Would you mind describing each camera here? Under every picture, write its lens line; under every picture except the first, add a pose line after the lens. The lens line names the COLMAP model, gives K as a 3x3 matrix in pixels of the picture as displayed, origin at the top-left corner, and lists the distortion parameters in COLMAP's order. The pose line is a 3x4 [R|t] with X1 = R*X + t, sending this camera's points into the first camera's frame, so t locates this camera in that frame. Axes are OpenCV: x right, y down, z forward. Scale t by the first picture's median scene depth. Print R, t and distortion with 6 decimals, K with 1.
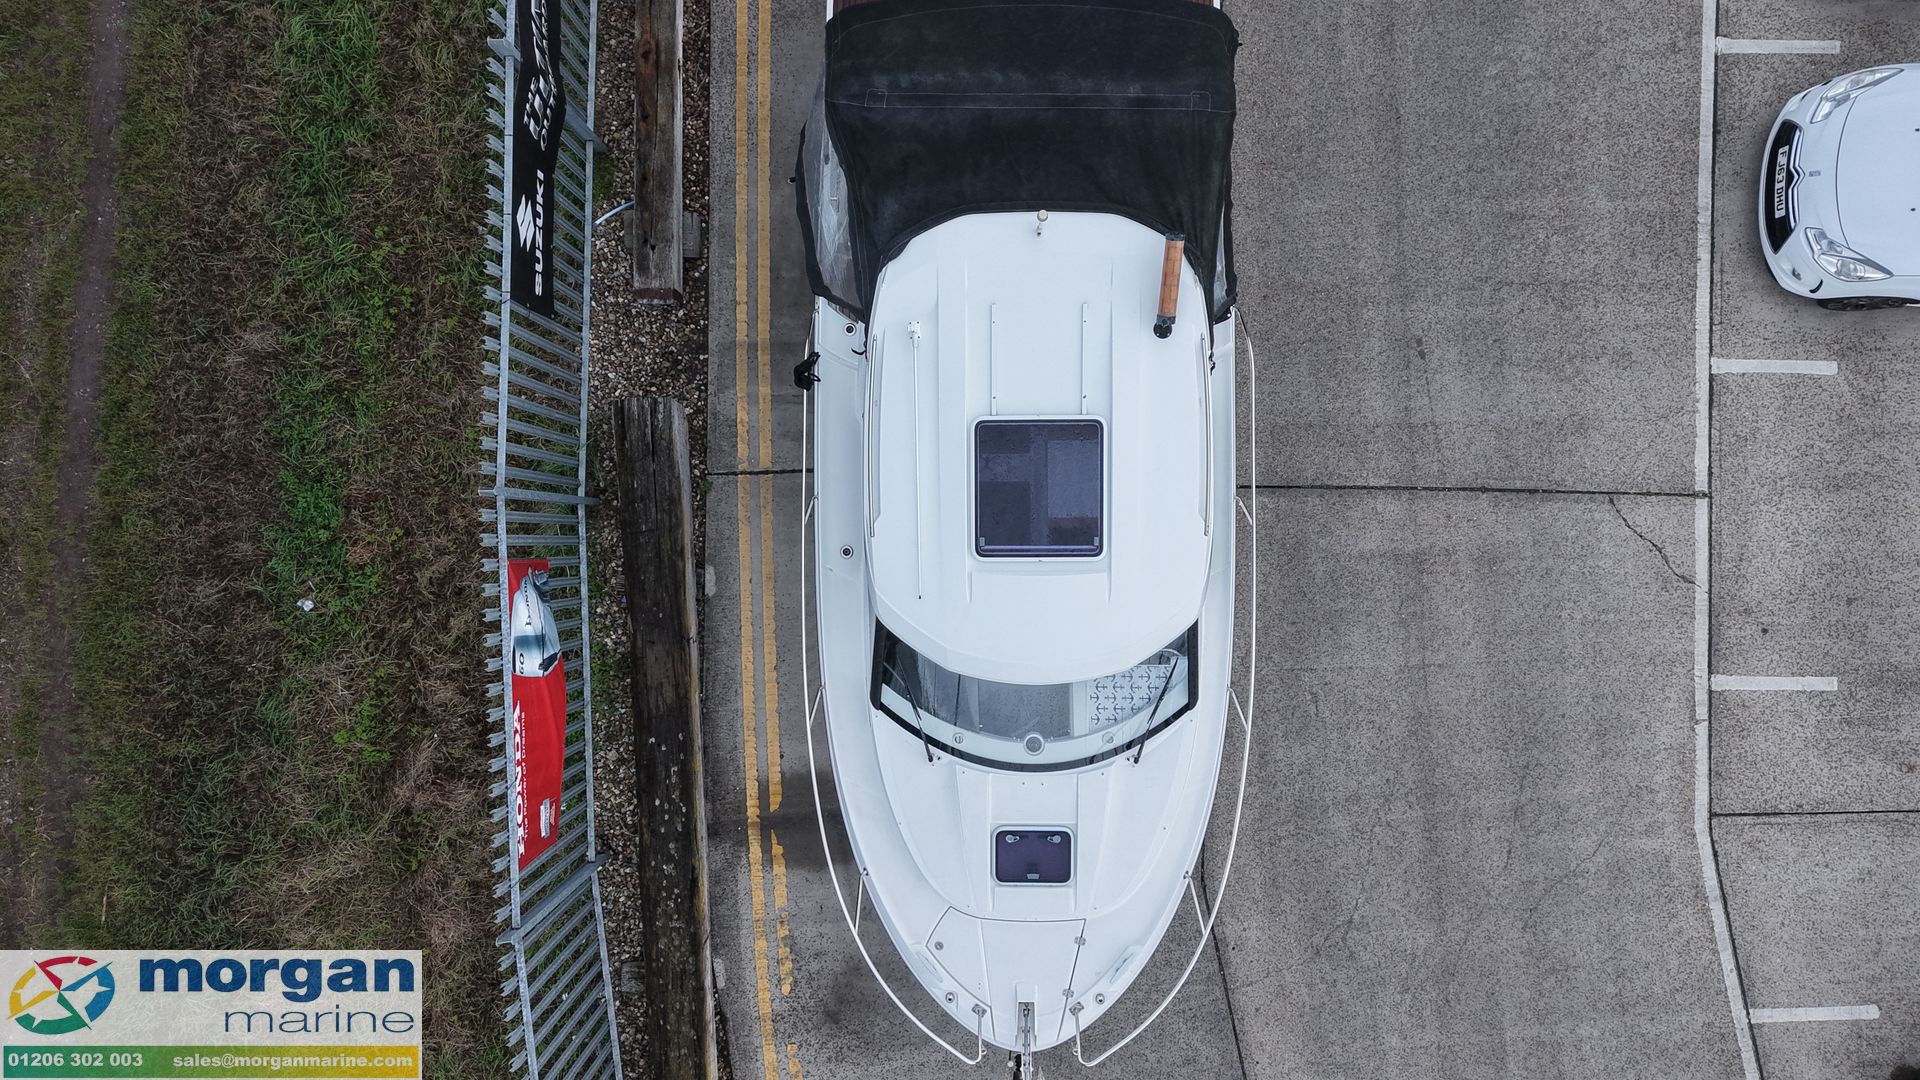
lens RADIAL K [[1415.4, 0, 960.0], [0, 1415.4, 540.0], [0, 0, 1]] dist [0.060927, -0.043340]
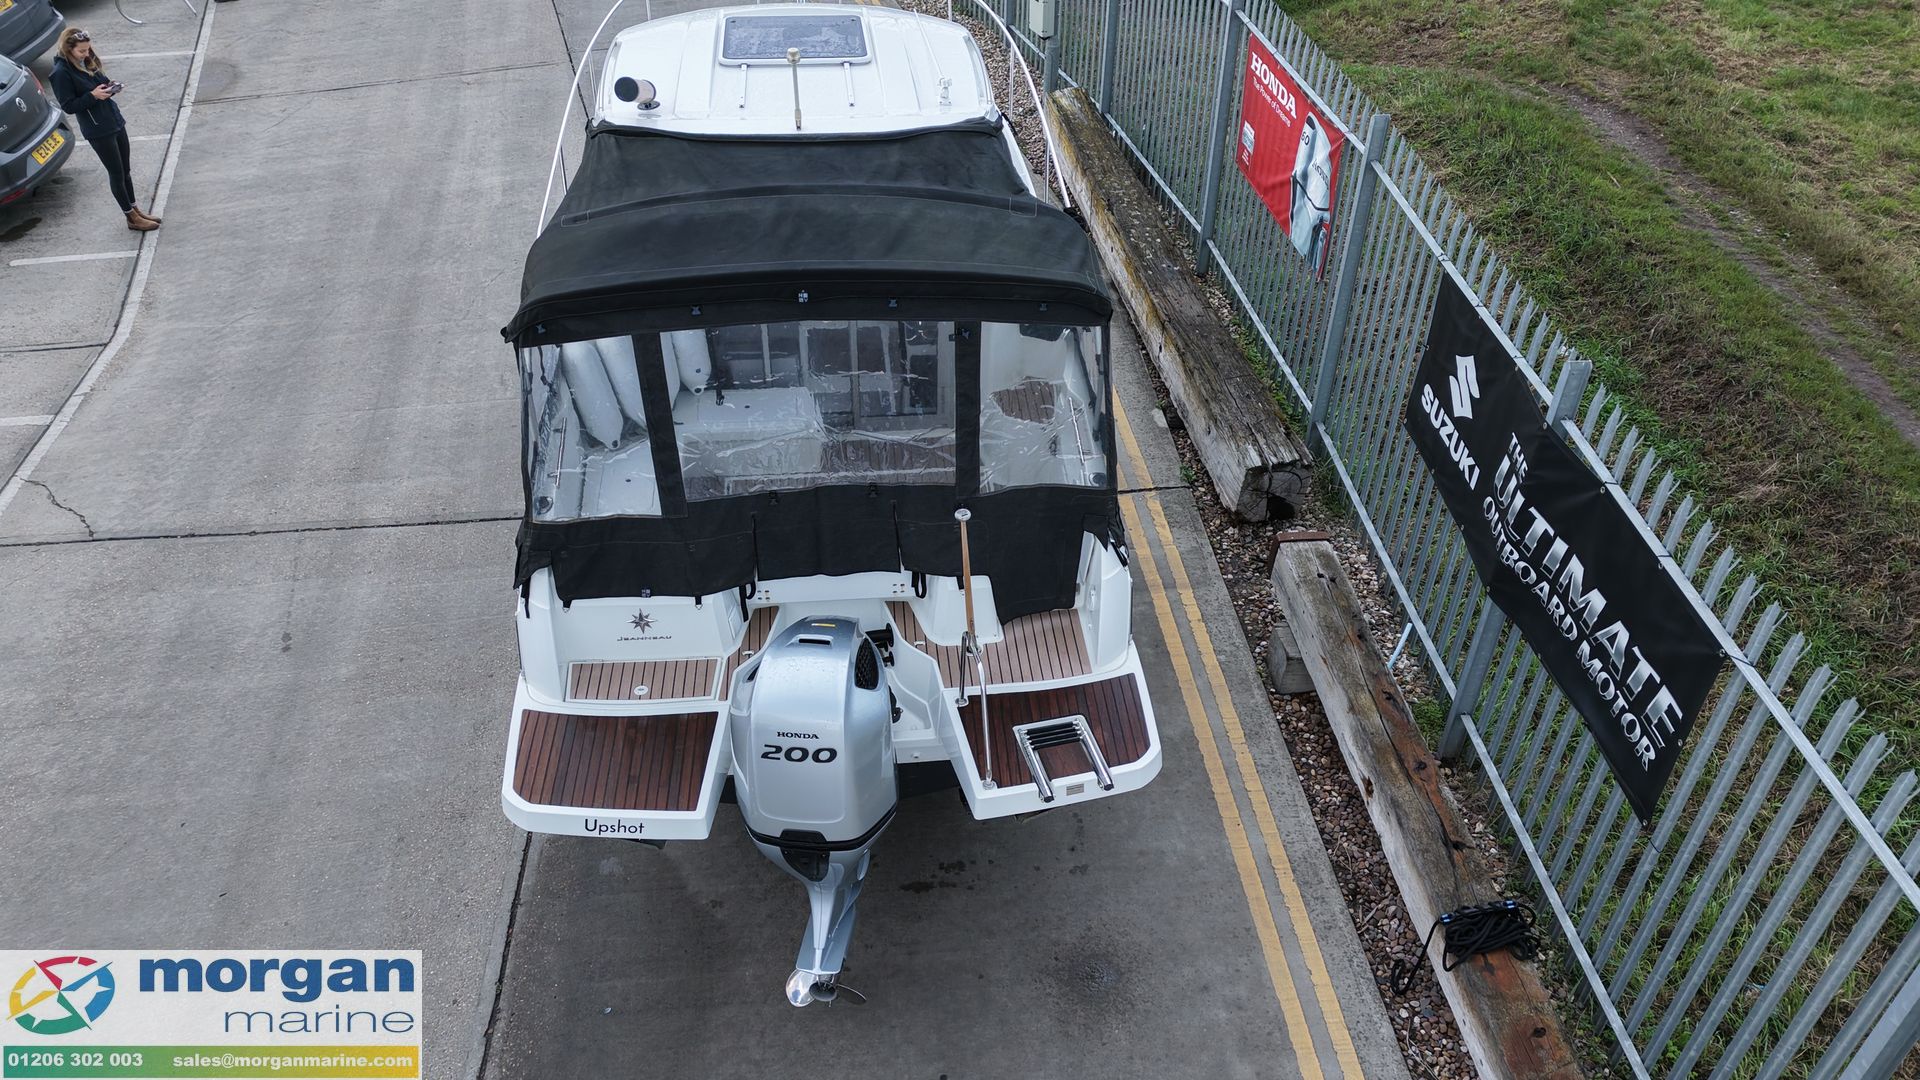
lens RADIAL K [[1407.6, 0, 960.0], [0, 1407.6, 540.0], [0, 0, 1]] dist [0.087965, -0.086893]
pose [[-0.994789, 0.057859, -0.083949, 0.033699], [-0.101740, -0.616975, 0.780379, -0.719812], [-0.006642, 0.784853, 0.619646, 0.496420]]
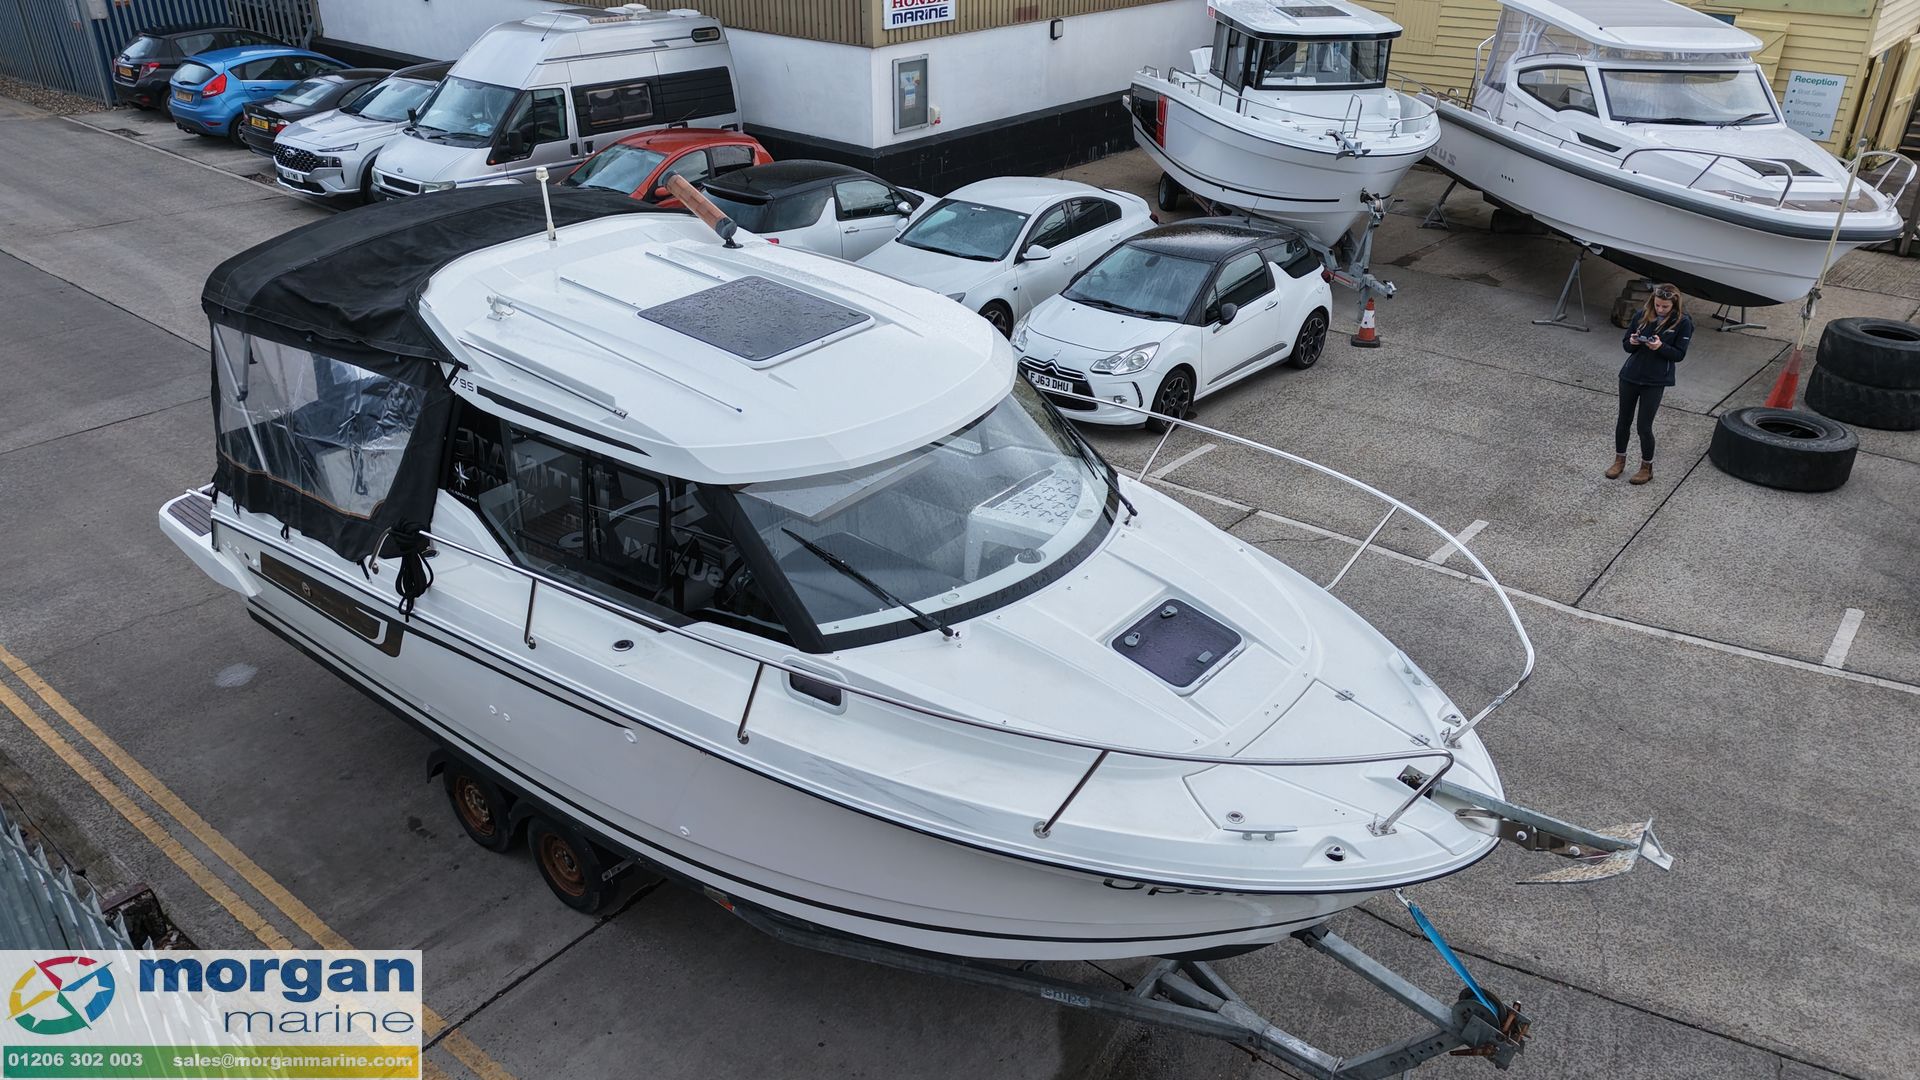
lens RADIAL K [[1415.4, 0, 960.0], [0, 1415.4, 540.0], [0, 0, 1]] dist [0.060927, -0.043340]
pose [[0.633541, -0.354937, 0.687492, -0.337845], [0.773709, 0.290030, -0.563256, 0.392465], [0.000527, 0.888765, 0.458363, 0.548059]]
